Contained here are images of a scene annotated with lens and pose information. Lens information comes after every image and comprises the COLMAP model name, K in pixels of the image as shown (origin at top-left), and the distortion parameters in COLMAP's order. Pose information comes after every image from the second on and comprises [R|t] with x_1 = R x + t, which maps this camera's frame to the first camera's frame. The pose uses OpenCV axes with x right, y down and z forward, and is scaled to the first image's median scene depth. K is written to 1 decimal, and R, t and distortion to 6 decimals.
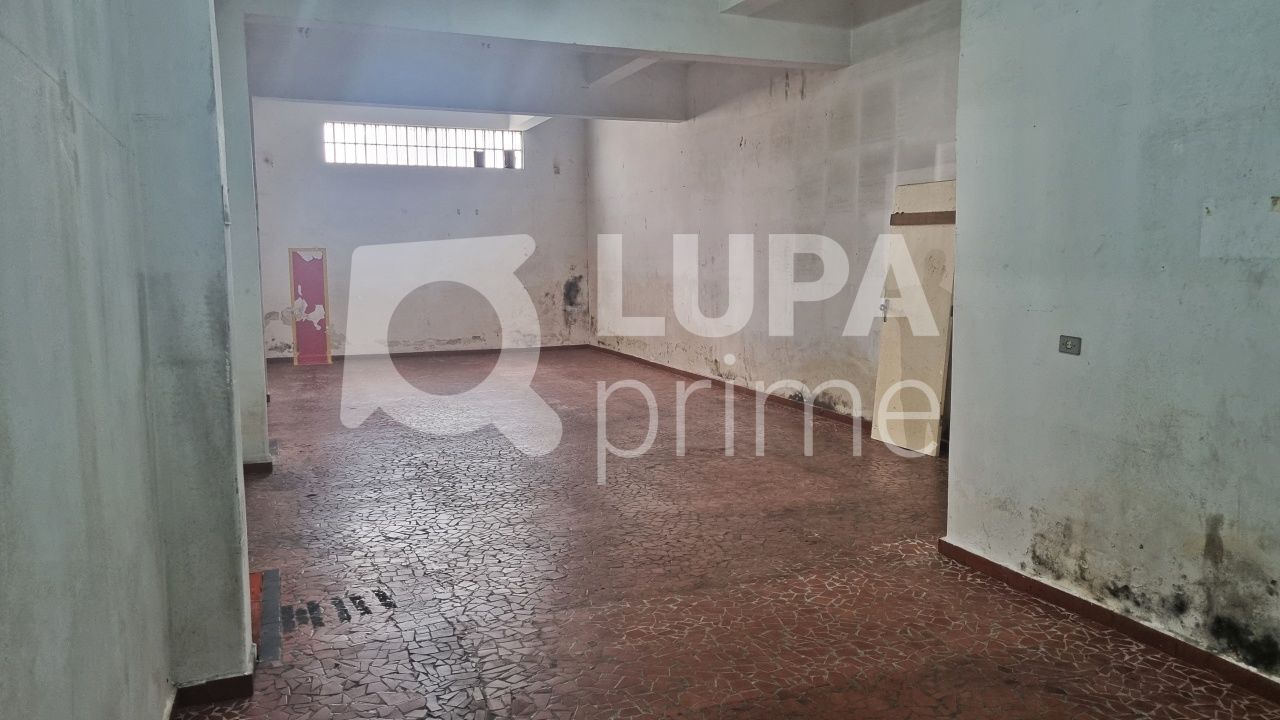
lens RADIAL K [[960.8, 0, 653.9], [0, 960.8, 364.5], [0, 0, 1]] dist [0.057675, -0.040133]
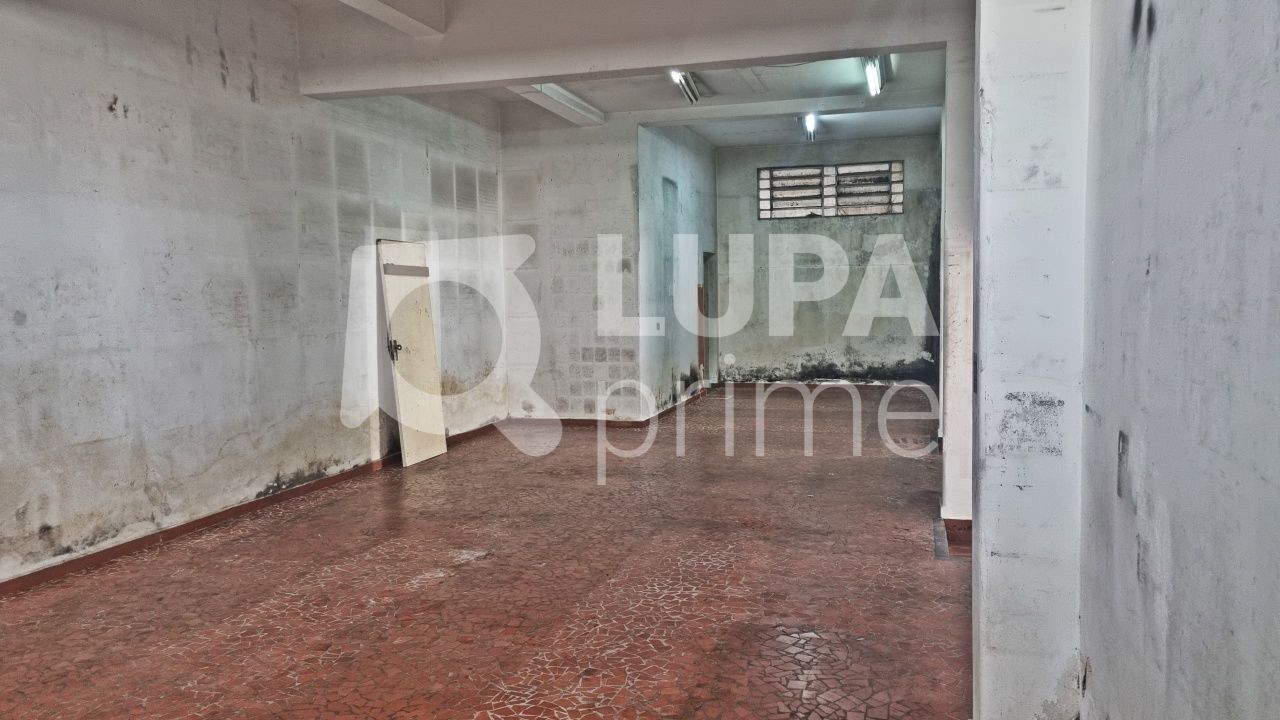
lens RADIAL K [[960.8, 0, 634.8], [0, 960.8, 361.0], [0, 0, 1]] dist [0.057675, -0.040133]
pose [[-0.791453, -0.021811, 0.610841, -0.513561], [0.092673, 0.983528, 0.155192, -0.148956], [-0.604164, 0.179436, -0.776395, 1.325231]]
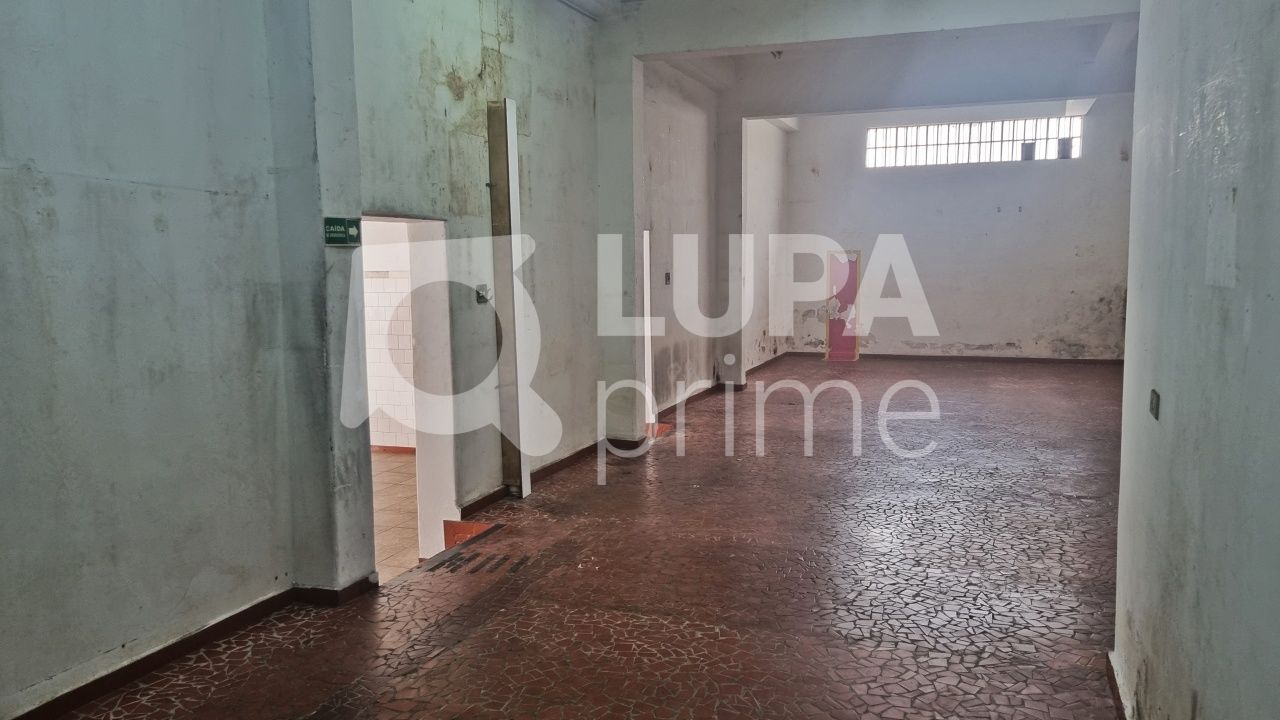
lens RADIAL K [[960.8, 0, 639.1], [0, 960.8, 353.4], [0, 0, 1]] dist [0.057675, -0.040133]
pose [[0.744585, 0.063713, -0.664480, 0.192638], [-0.068855, 0.997455, 0.018484, -0.013323], [0.663967, 0.031990, 0.747078, 0.076197]]
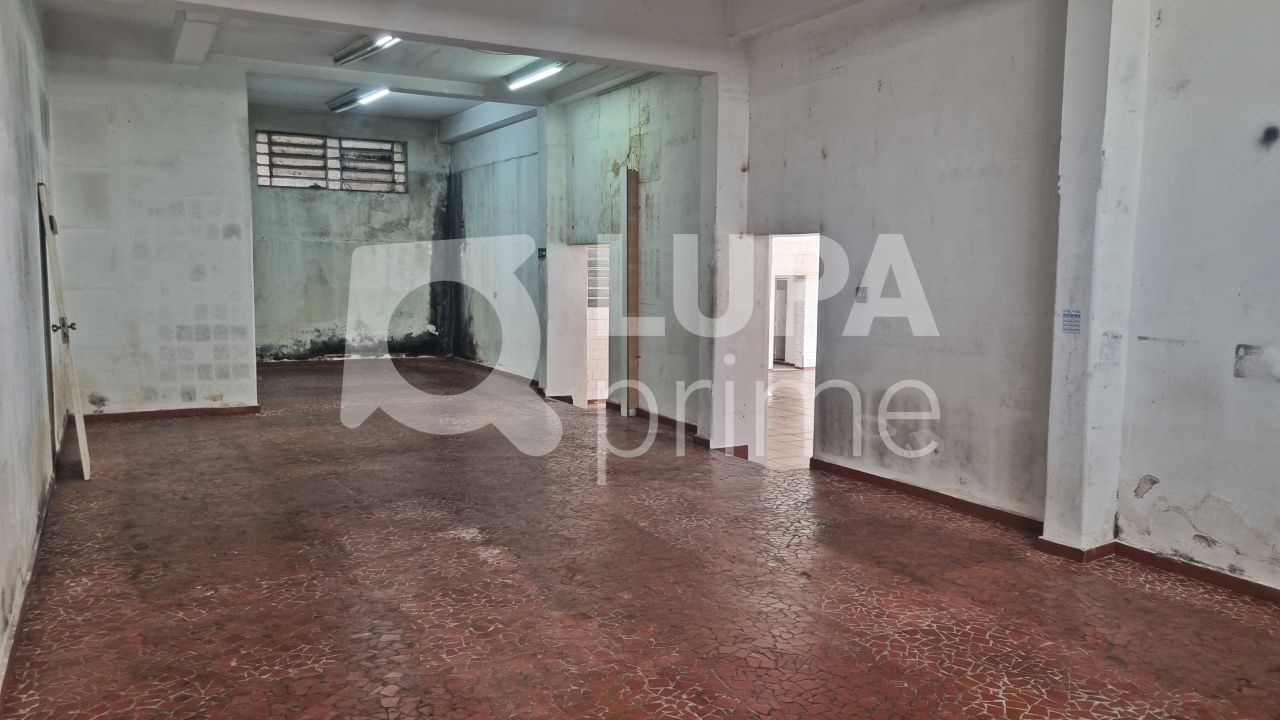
lens RADIAL K [[960.8, 0, 649.8], [0, 960.8, 361.0], [0, 0, 1]] dist [0.057675, -0.040133]
pose [[-0.990909, 0.012794, -0.133921, -0.170935], [-0.015707, 0.977657, 0.209617, -0.167652], [0.133610, 0.209815, -0.968569, 1.468879]]
